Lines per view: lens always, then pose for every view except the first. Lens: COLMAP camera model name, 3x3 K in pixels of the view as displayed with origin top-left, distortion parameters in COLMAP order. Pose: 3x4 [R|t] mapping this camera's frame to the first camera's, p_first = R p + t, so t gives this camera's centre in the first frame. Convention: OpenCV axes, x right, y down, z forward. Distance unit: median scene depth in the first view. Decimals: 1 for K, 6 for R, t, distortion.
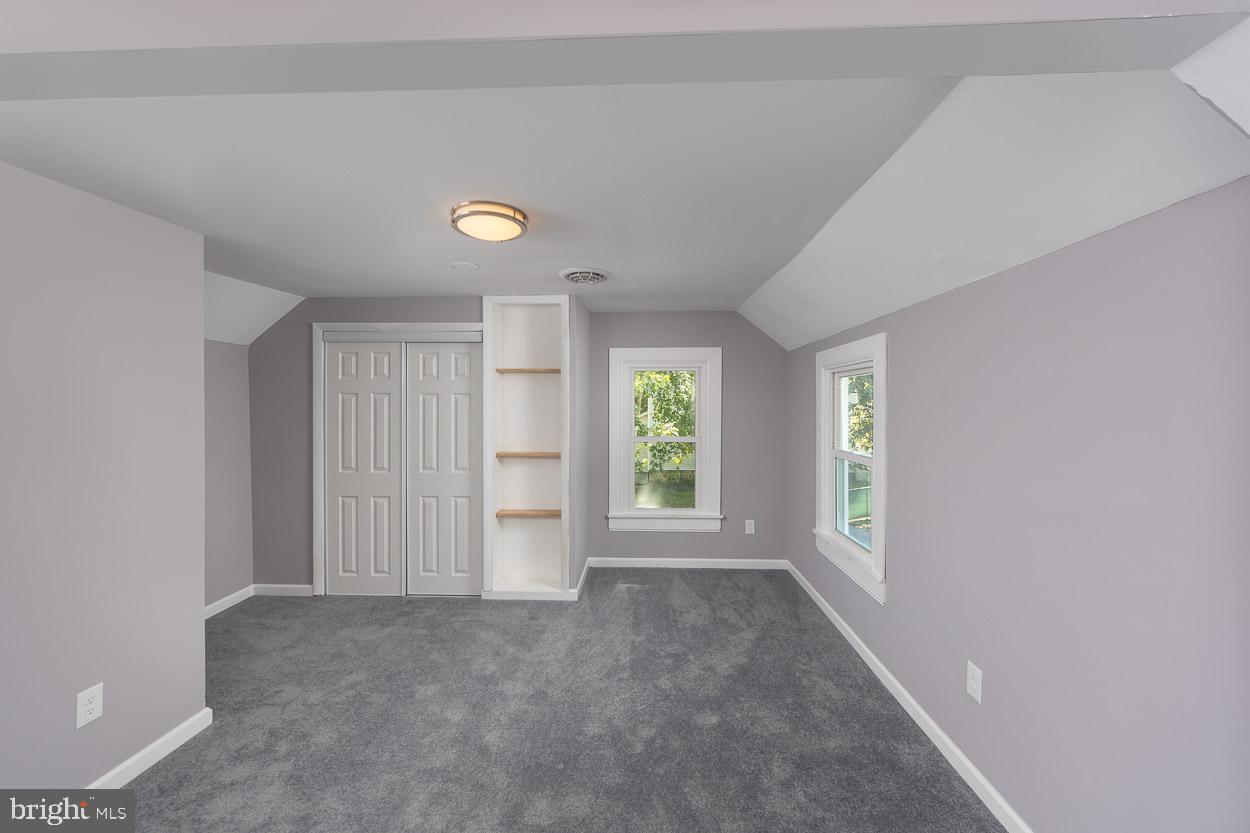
lens RADIAL K [[476.9, 0, 630.0], [0, 476.9, 408.3], [0, 0, 1]] dist [0.002034, 0.000553]
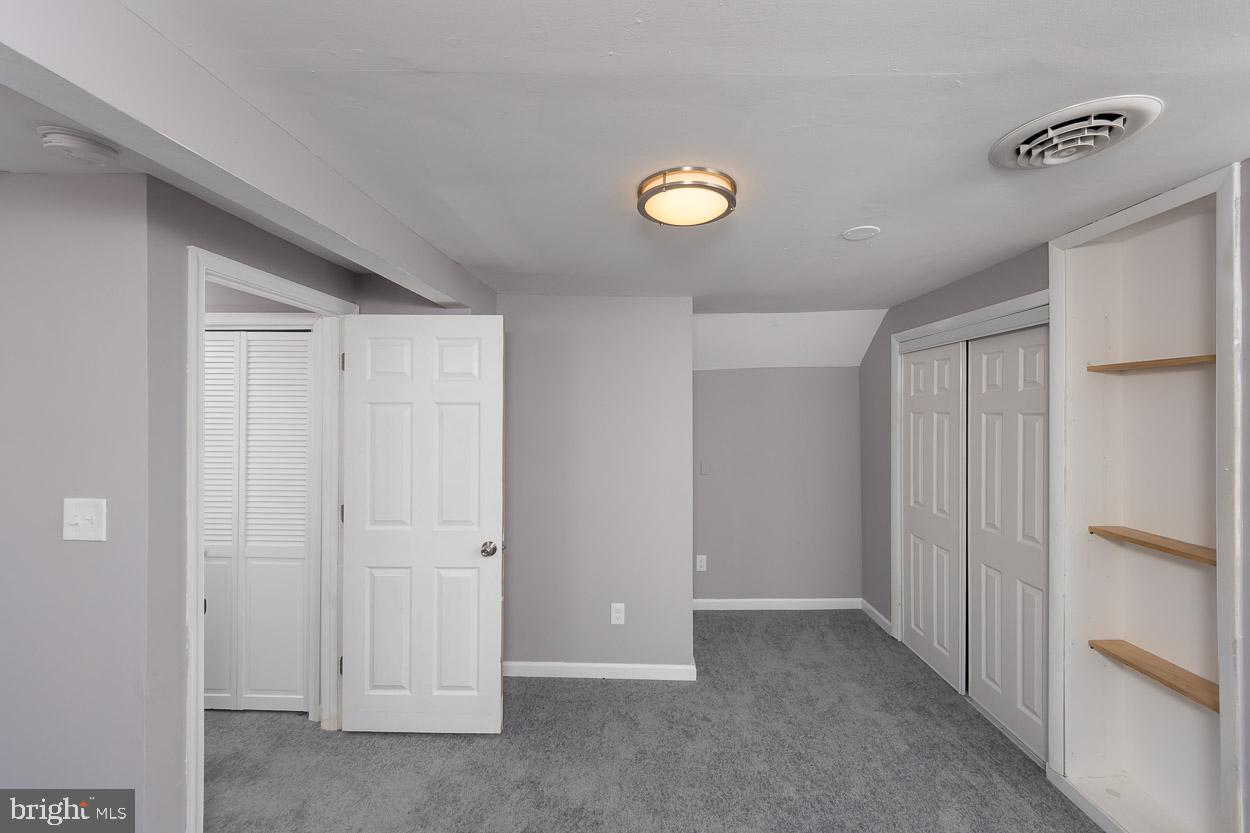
lens RADIAL K [[476.9, 0, 623.5], [0, 476.9, 410.7], [0, 0, 1]] dist [0.002034, 0.000553]
pose [[0.052054, -0.005144, -0.998631, 0.238598], [-0.015669, 0.999859, -0.005967, -0.023480], [0.998521, 0.015958, 0.051966, 0.482720]]
